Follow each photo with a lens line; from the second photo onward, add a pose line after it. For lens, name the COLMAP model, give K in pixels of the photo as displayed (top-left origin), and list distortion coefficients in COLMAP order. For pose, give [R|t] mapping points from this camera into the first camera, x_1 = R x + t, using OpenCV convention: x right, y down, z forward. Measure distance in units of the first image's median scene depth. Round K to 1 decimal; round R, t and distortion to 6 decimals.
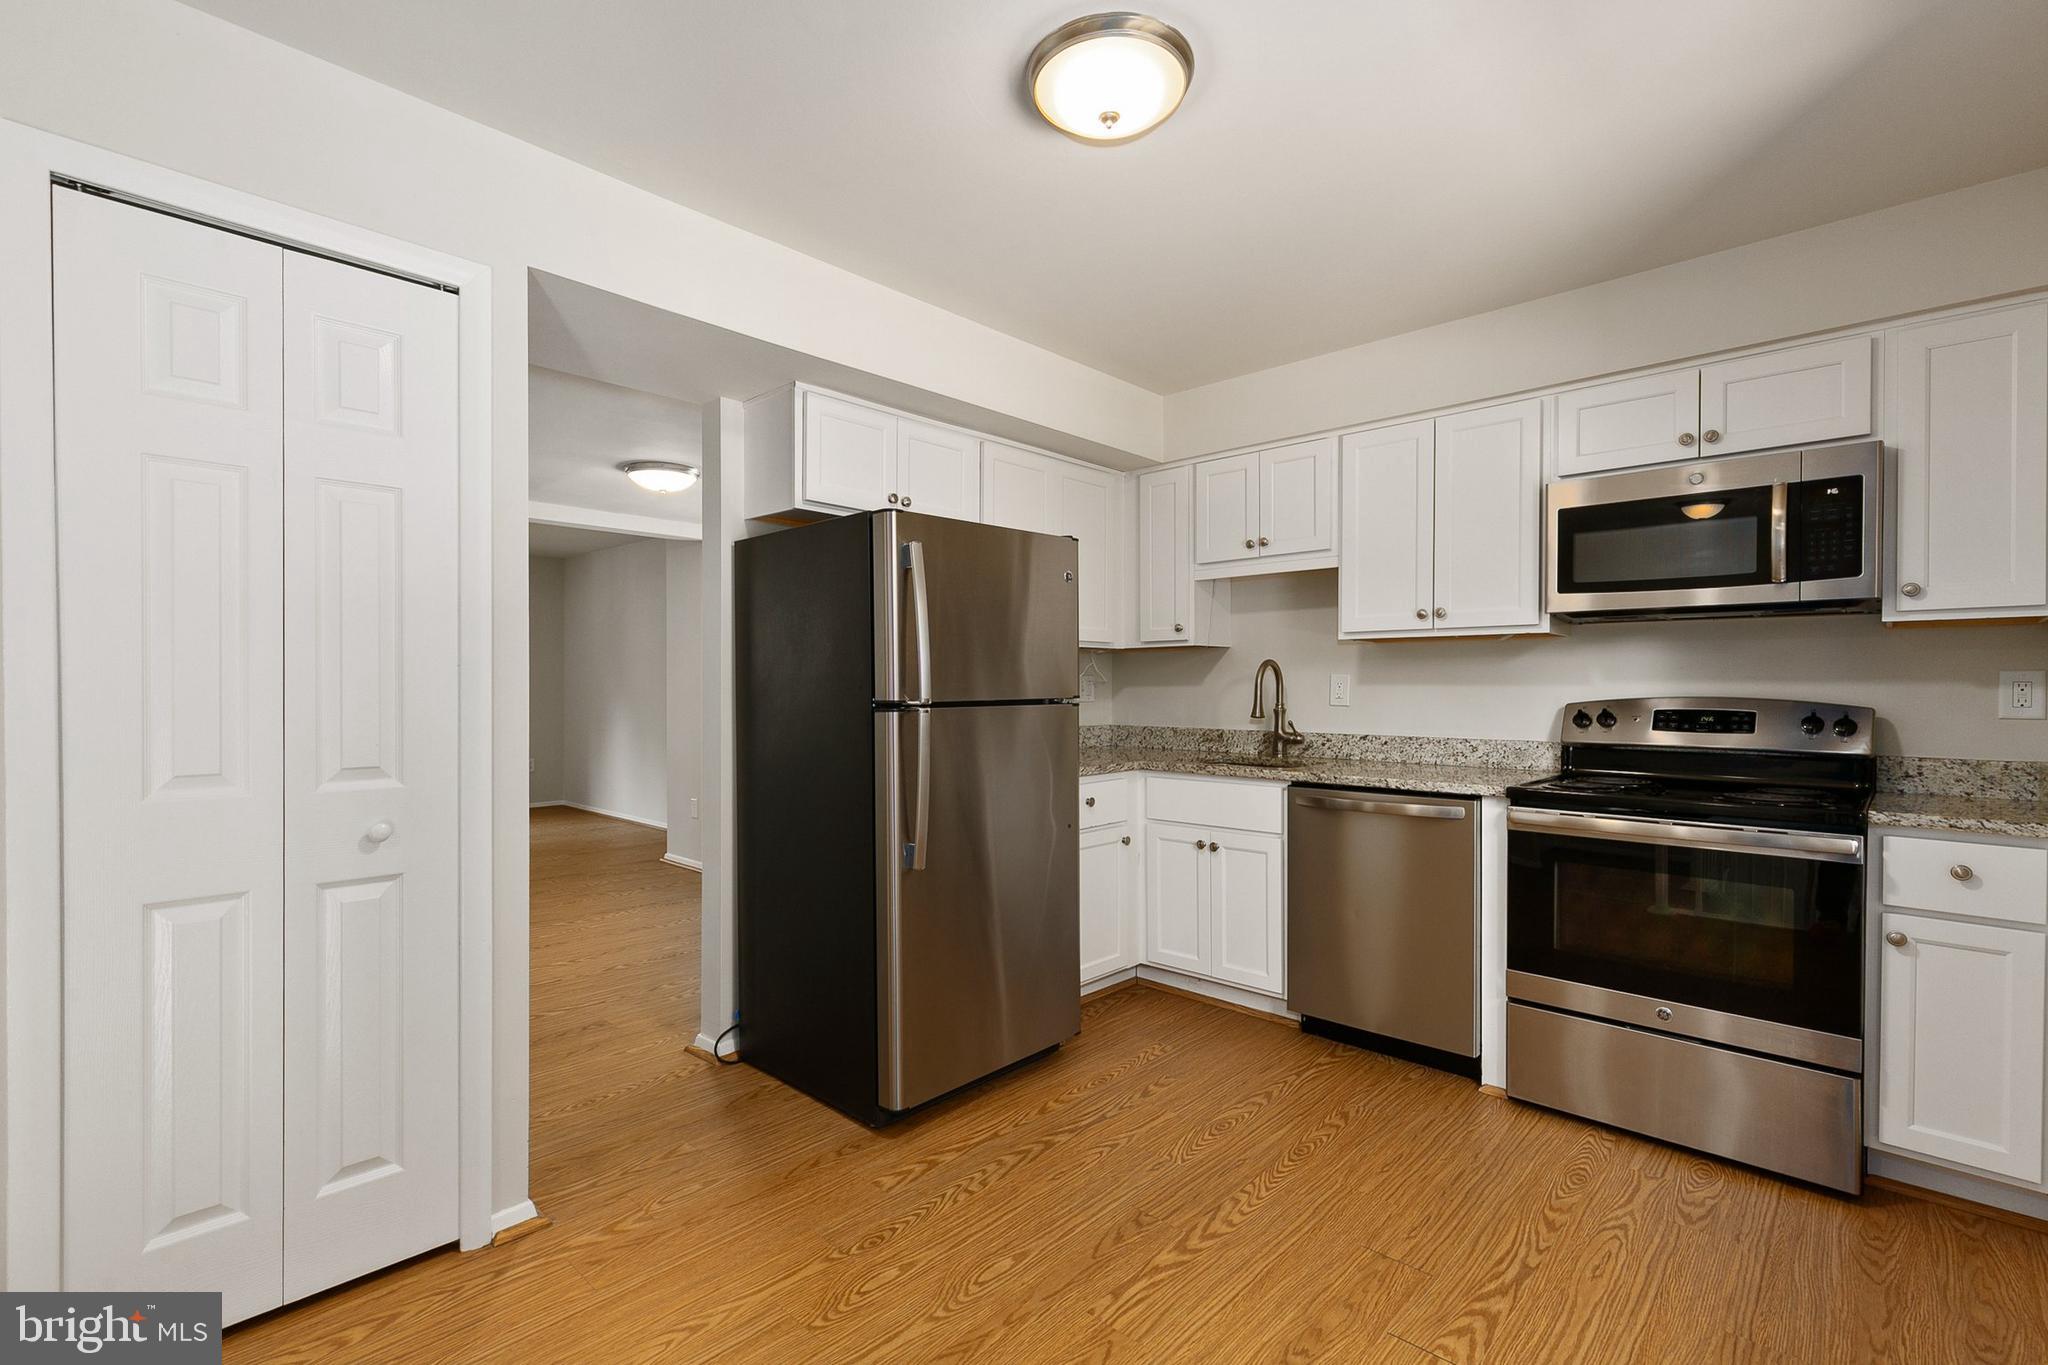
lens RADIAL K [[930.2, 0, 1010.4], [0, 930.2, 689.4], [0, 0, 1]] dist [0.009279, -0.002169]
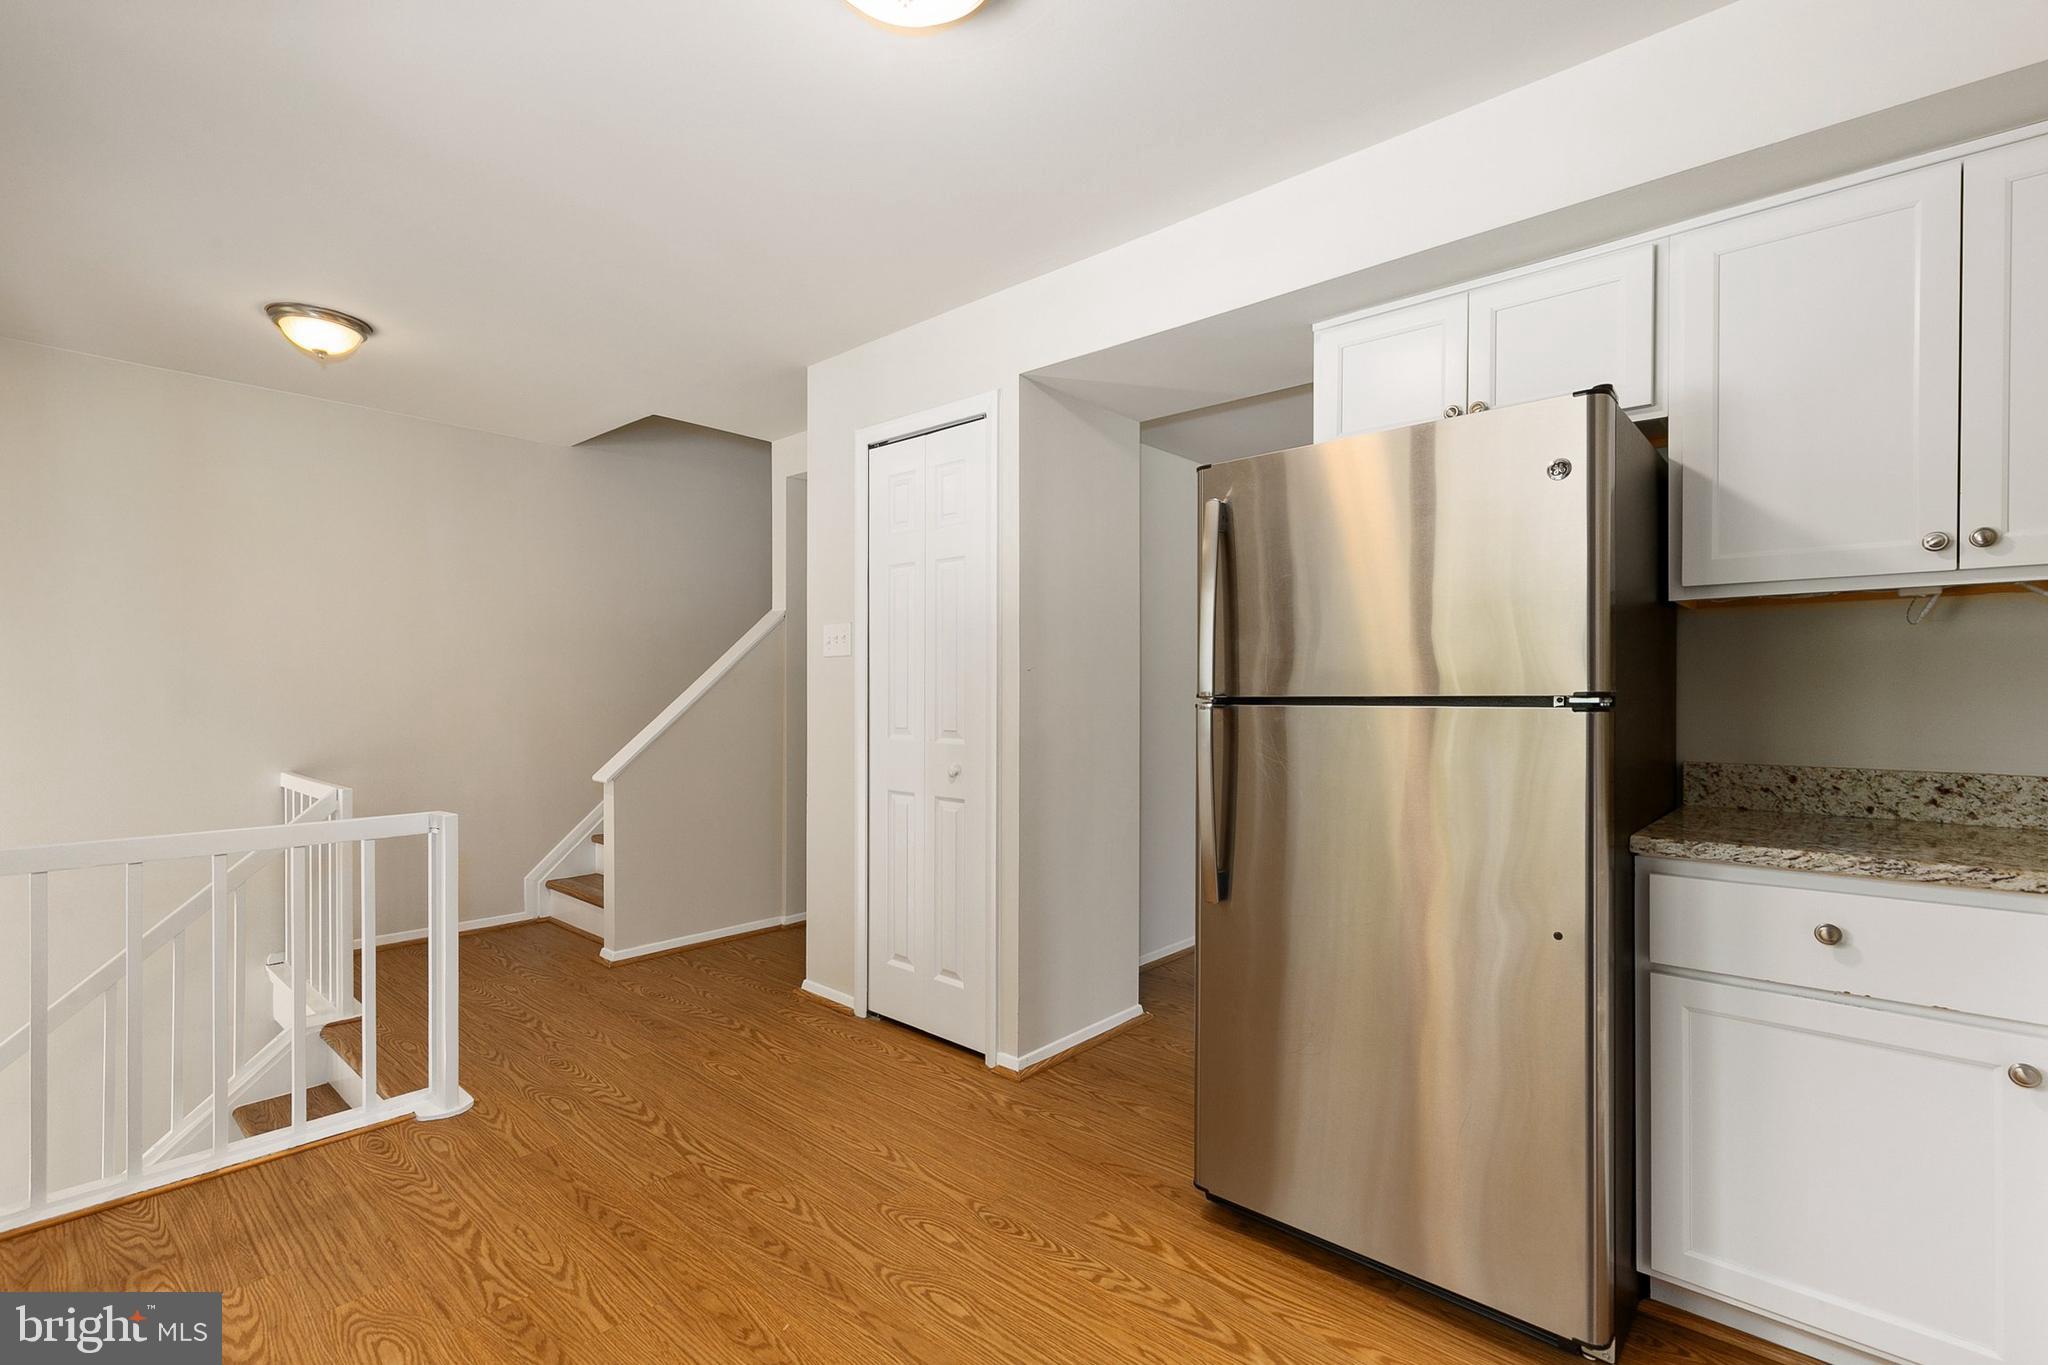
lens RADIAL K [[930.2, 0, 1008.6], [0, 930.2, 684.3], [0, 0, 1]] dist [0.009279, -0.002169]
pose [[0.019657, -0.005470, -0.999792, 0.666464], [-0.005564, 0.999969, -0.005580, 0.008068], [0.999791, 0.005673, 0.019626, 0.754766]]
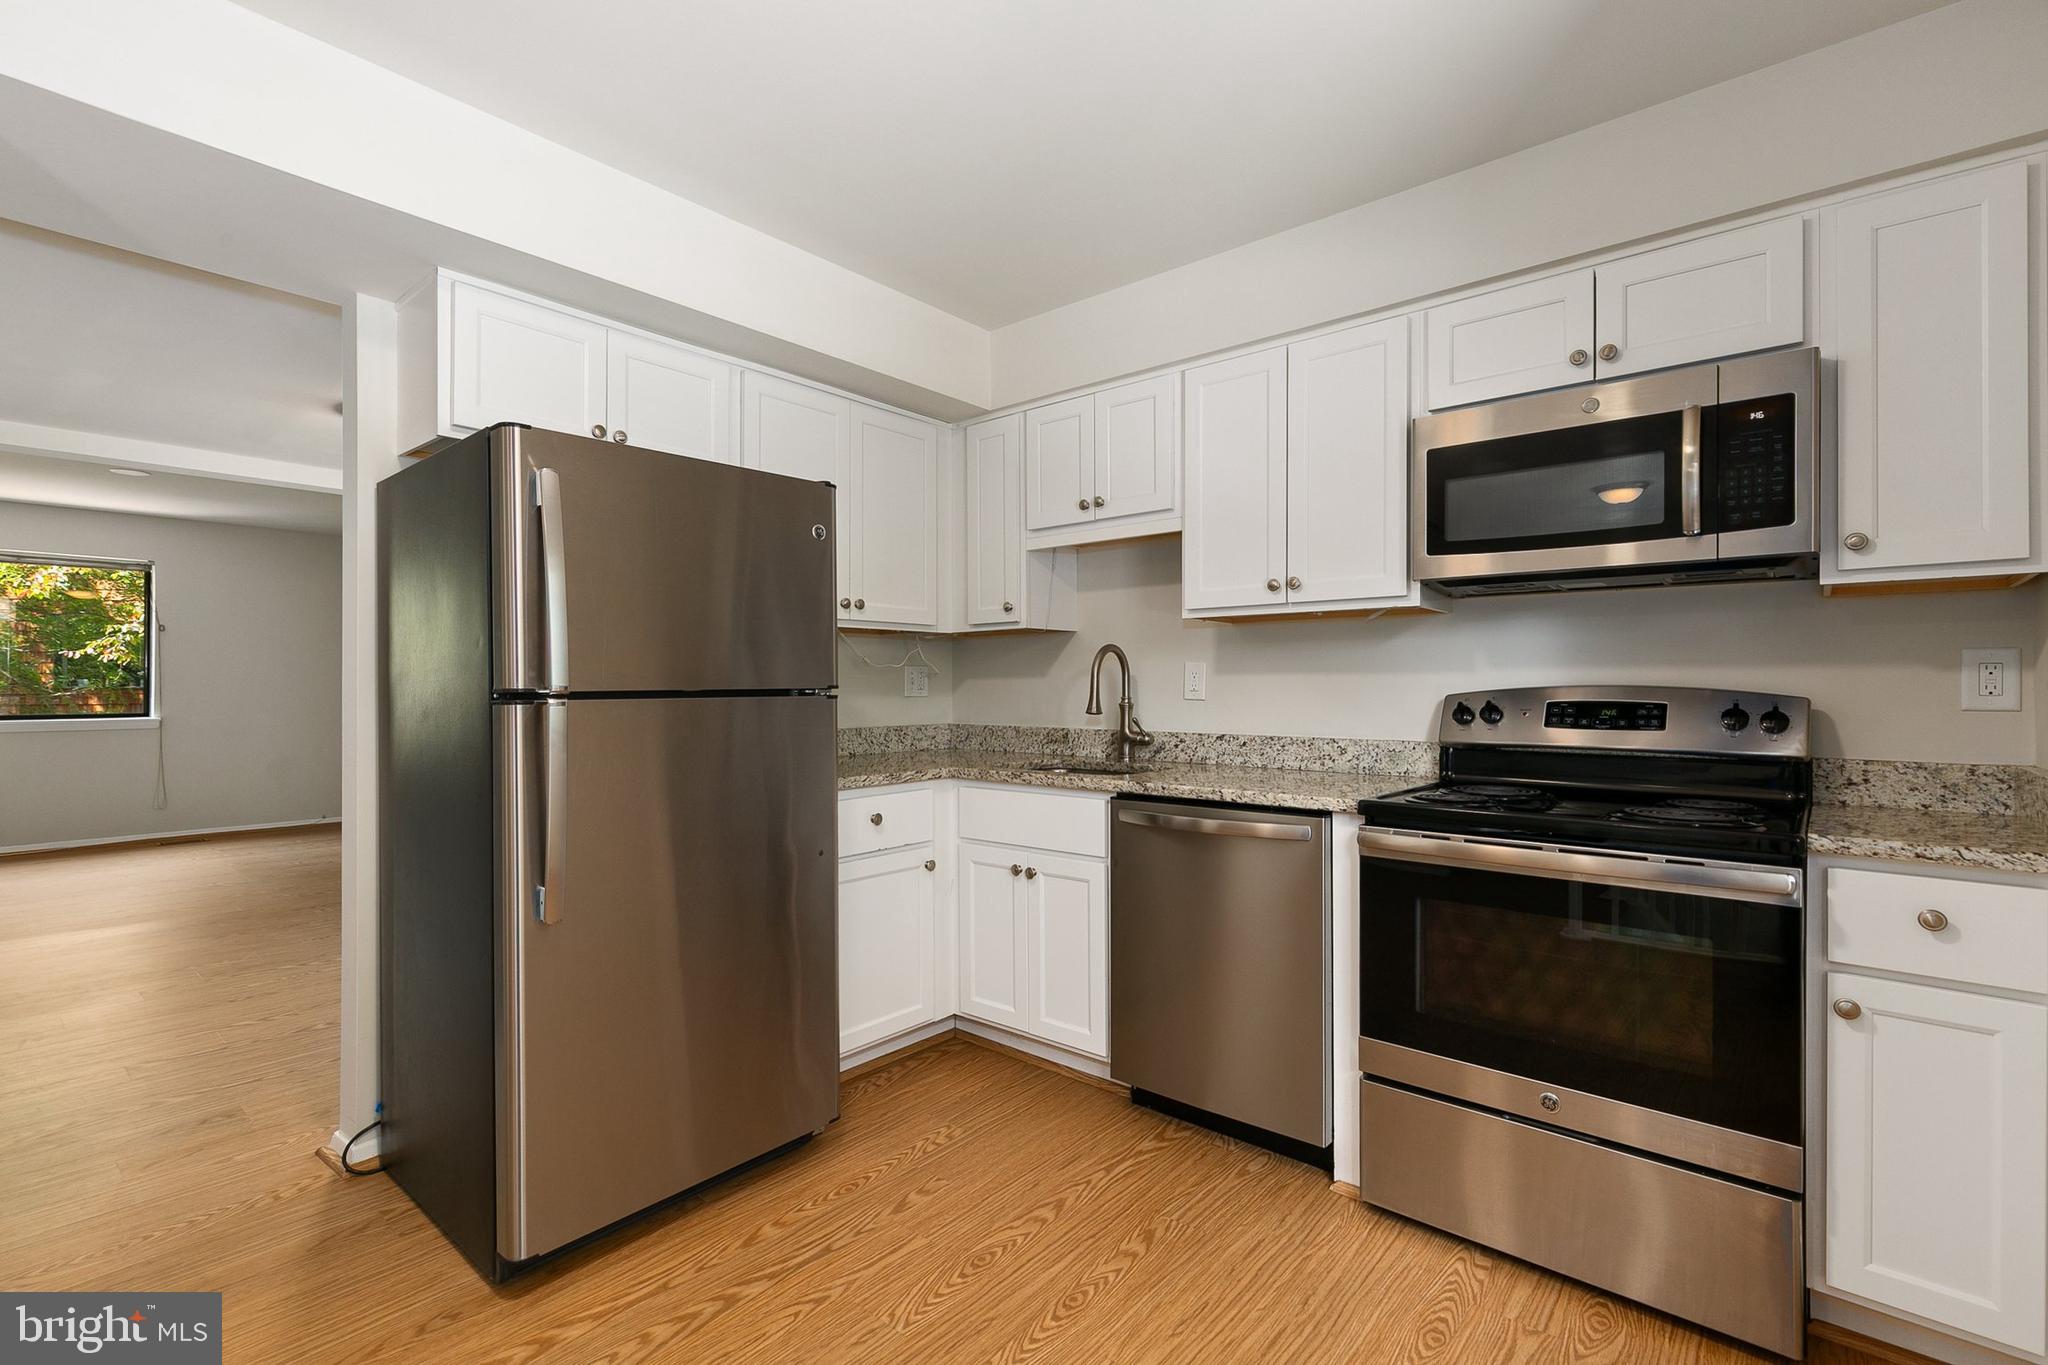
lens RADIAL K [[930.2, 0, 1014.0], [0, 930.2, 681.8], [0, 0, 1]] dist [0.009279, -0.002169]
pose [[0.998714, -0.000866, 0.050686, 0.207743], [0.001347, 0.999954, -0.009448, 0.012898], [-0.050676, 0.009504, 0.998670, 0.240236]]
